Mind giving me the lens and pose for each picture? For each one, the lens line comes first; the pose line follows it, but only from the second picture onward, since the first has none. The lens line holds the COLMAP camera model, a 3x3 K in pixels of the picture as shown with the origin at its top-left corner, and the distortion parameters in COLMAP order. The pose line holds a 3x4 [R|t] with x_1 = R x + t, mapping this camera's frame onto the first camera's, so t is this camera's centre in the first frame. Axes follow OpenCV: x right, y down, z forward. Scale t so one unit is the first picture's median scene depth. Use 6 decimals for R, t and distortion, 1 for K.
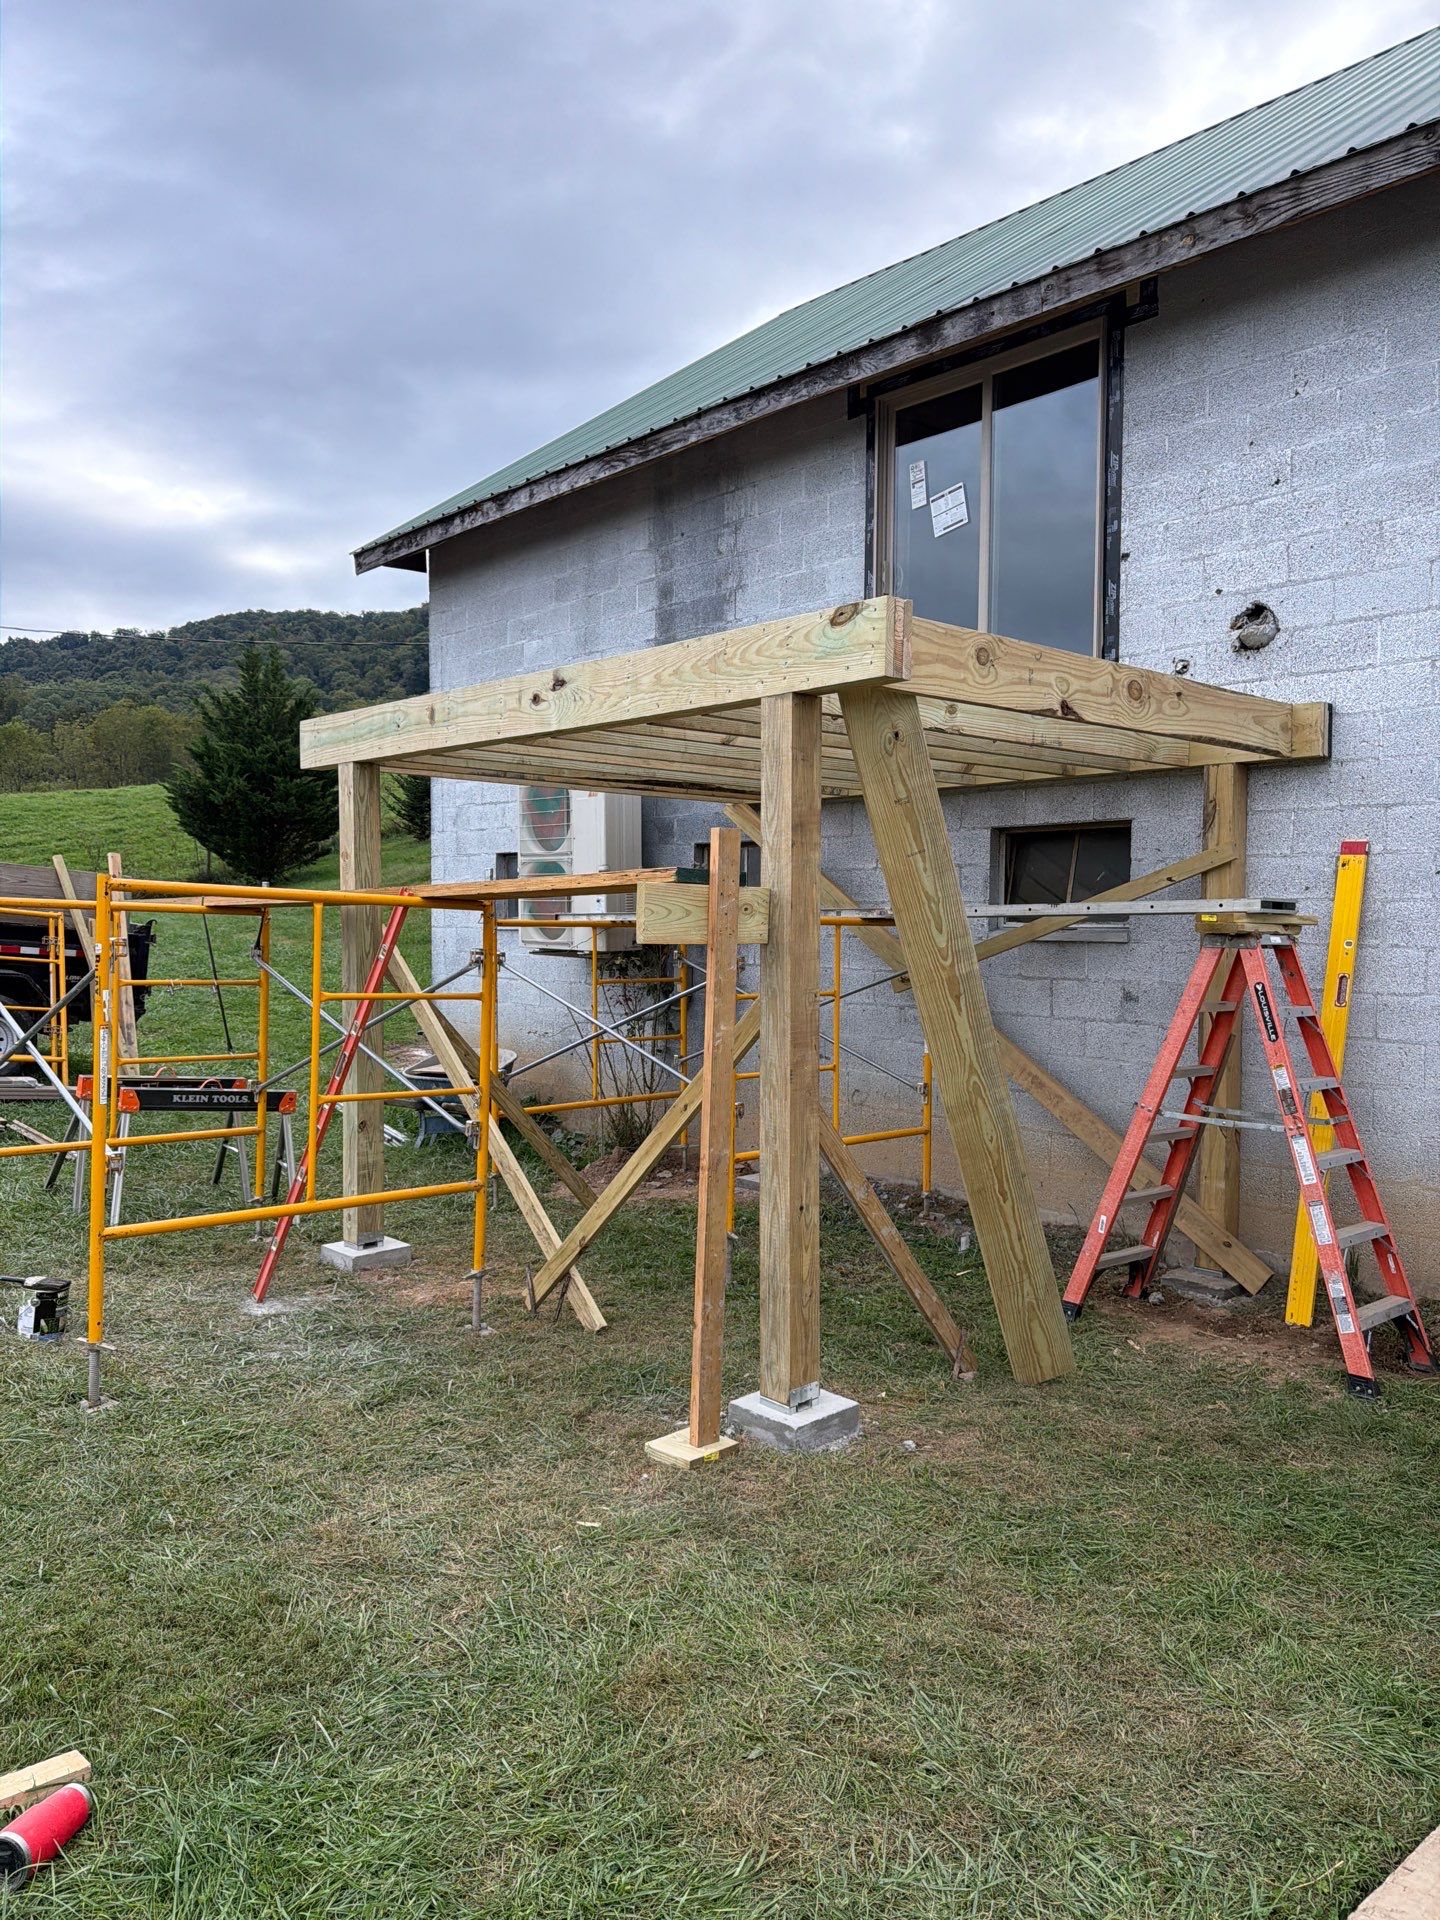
lens RADIAL K [[1336.1, 0, 706.9], [0, 1336.1, 975.4], [0, 0, 1]] dist [0.029399, -0.045044]
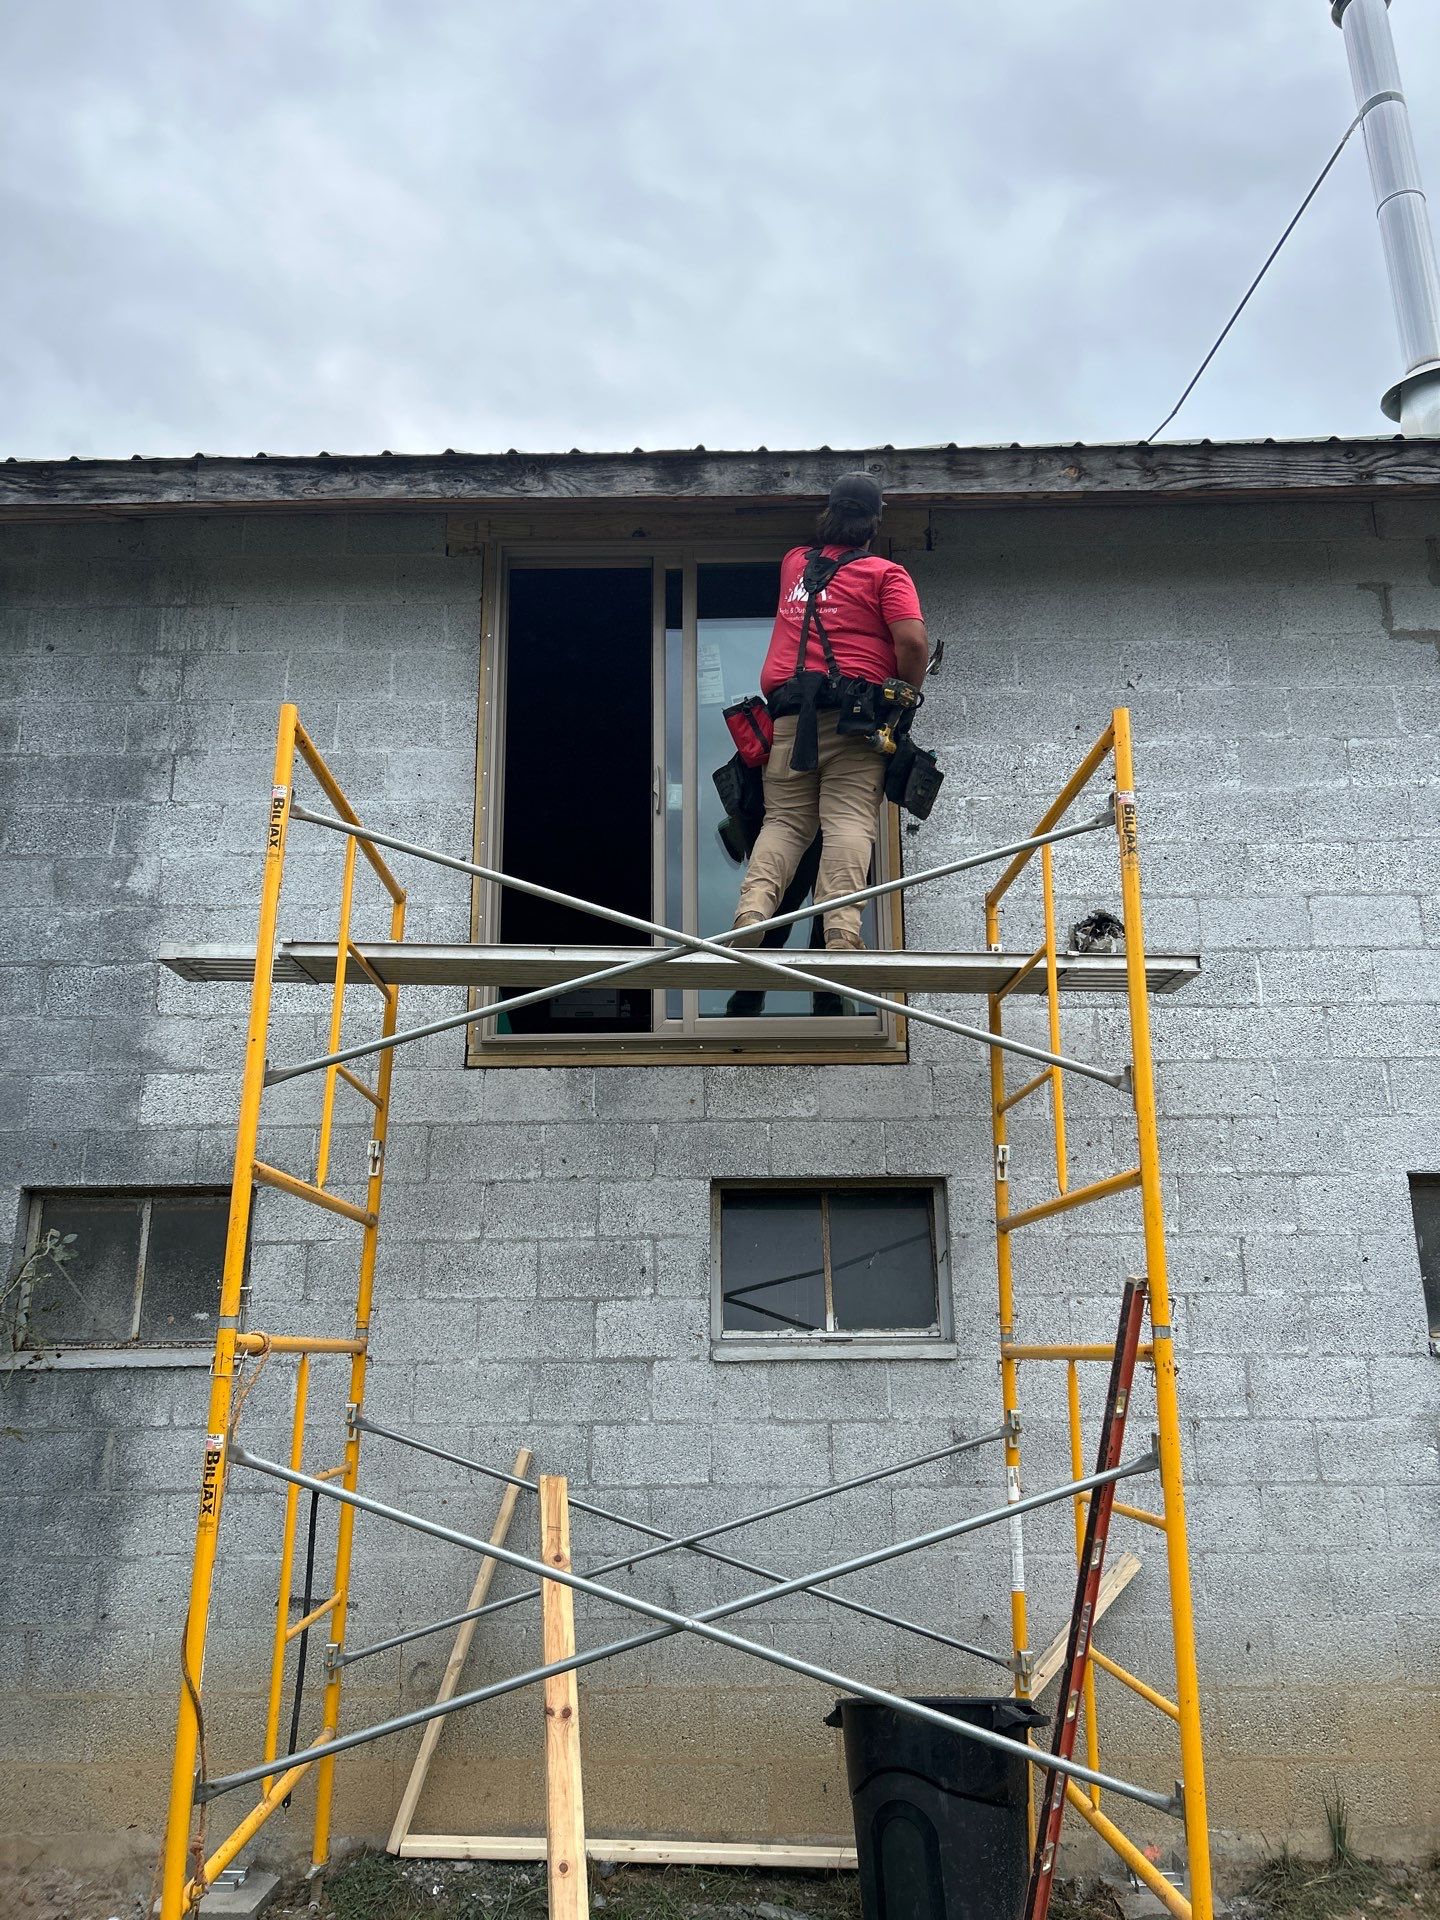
lens RADIAL K [[1415.6, 0, 711.0], [0, 1415.6, 957.6], [0, 0, 1]] dist [0.045646, -0.050507]
pose [[0.687015, 0.171219, 0.706183, -0.330526], [0.046356, 0.959536, -0.277744, -0.026717], [-0.725163, 0.223550, 0.651279, 0.602643]]
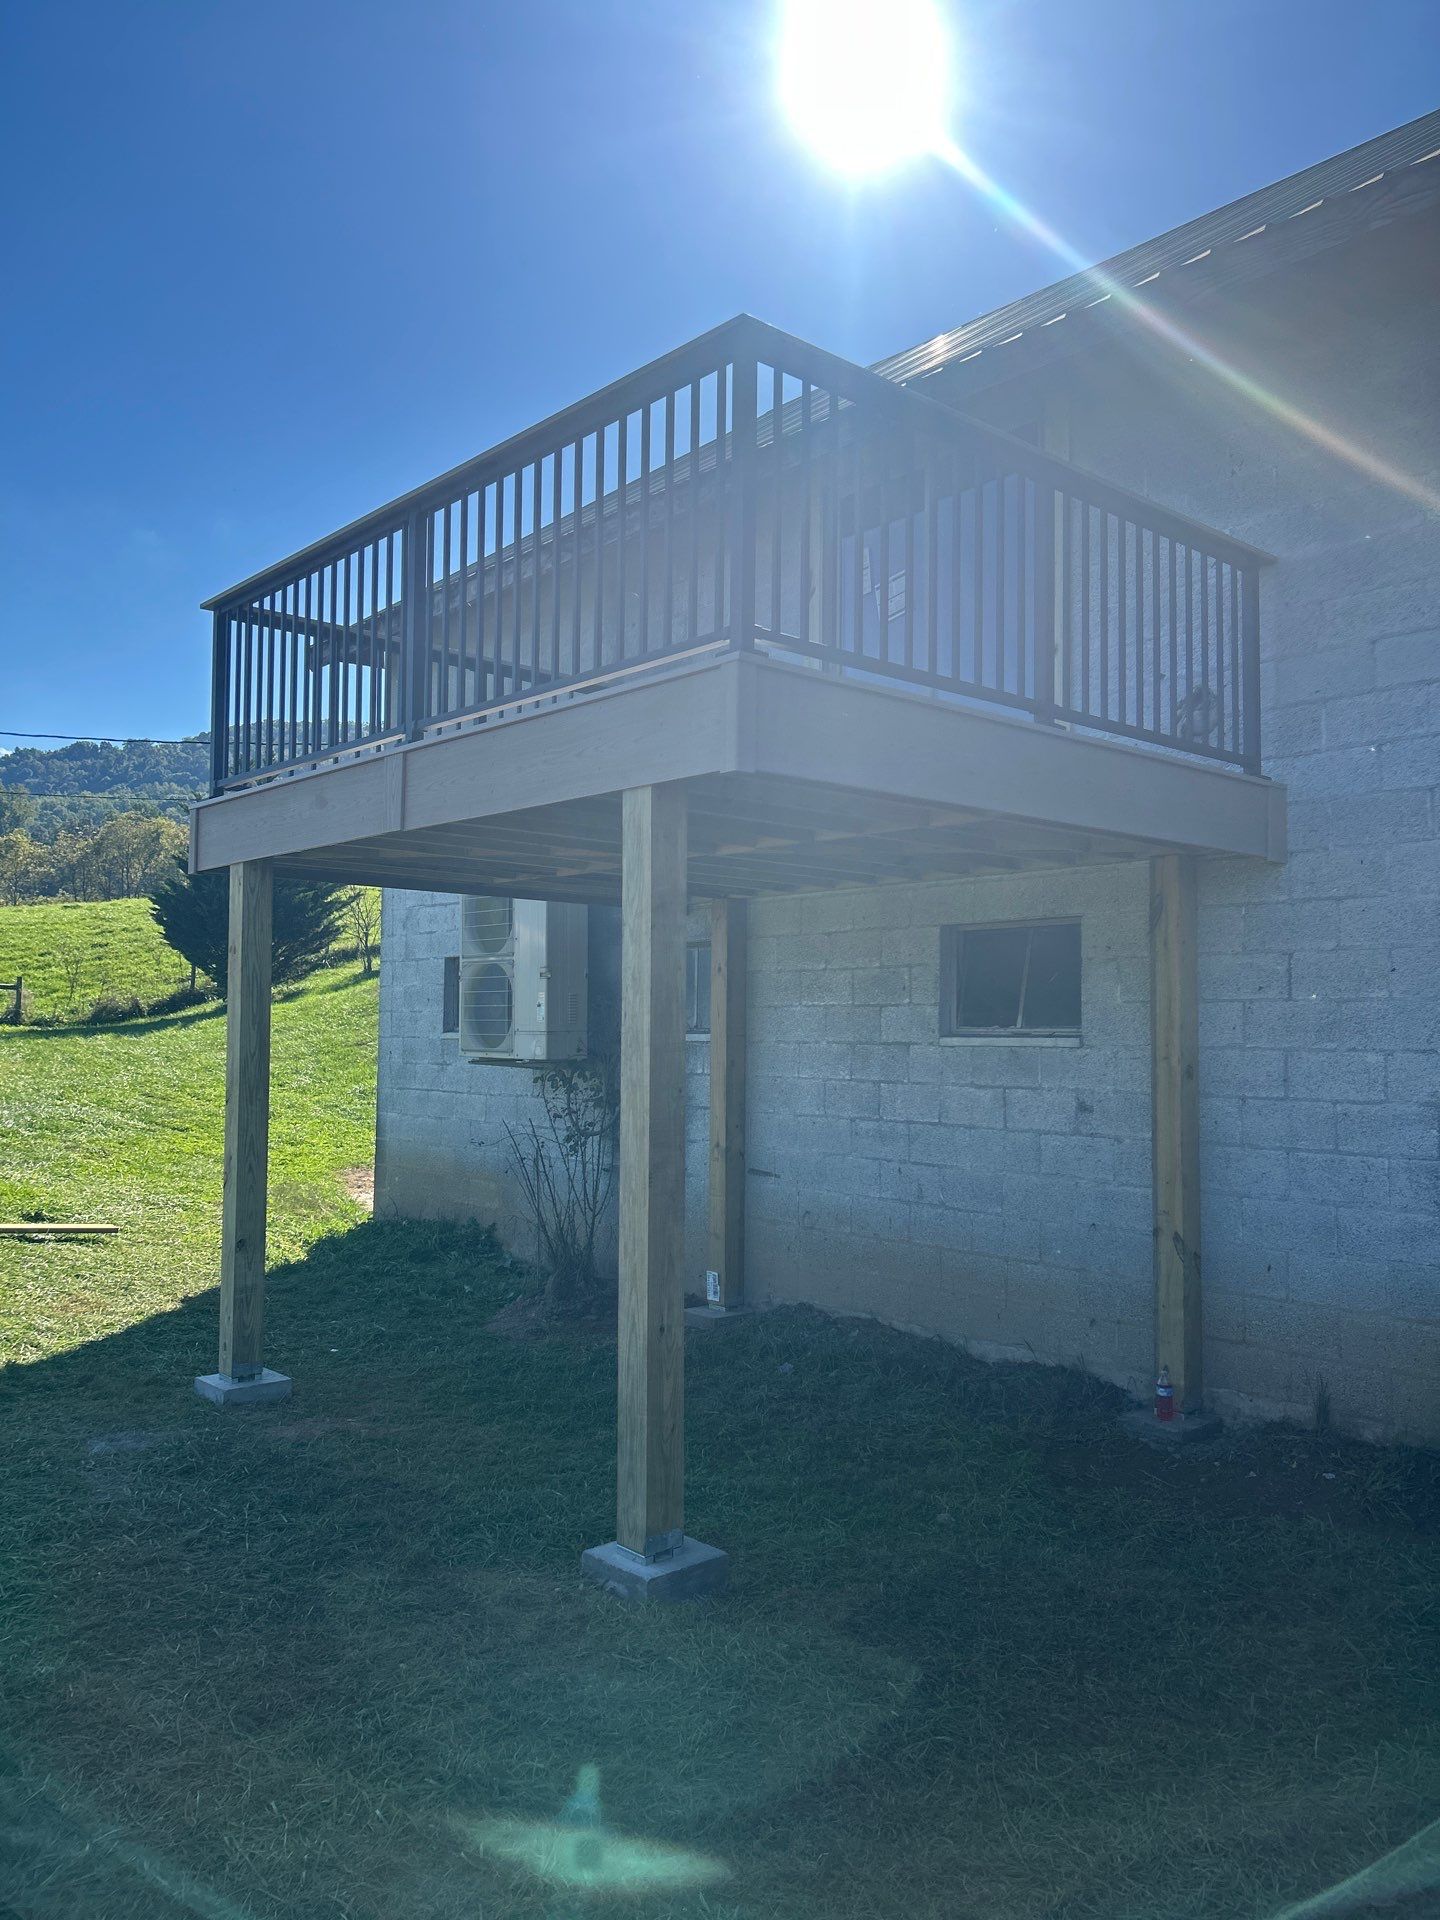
lens RADIAL K [[1415.6, 0, 721.3], [0, 1415.6, 962.6], [0, 0, 1]] dist [0.045646, -0.050507]
pose [[0.999921, 0.003743, -0.012006, 0.082341], [-0.004906, 0.995141, -0.098333, 0.015155], [0.011579, 0.098384, 0.995081, 0.015308]]
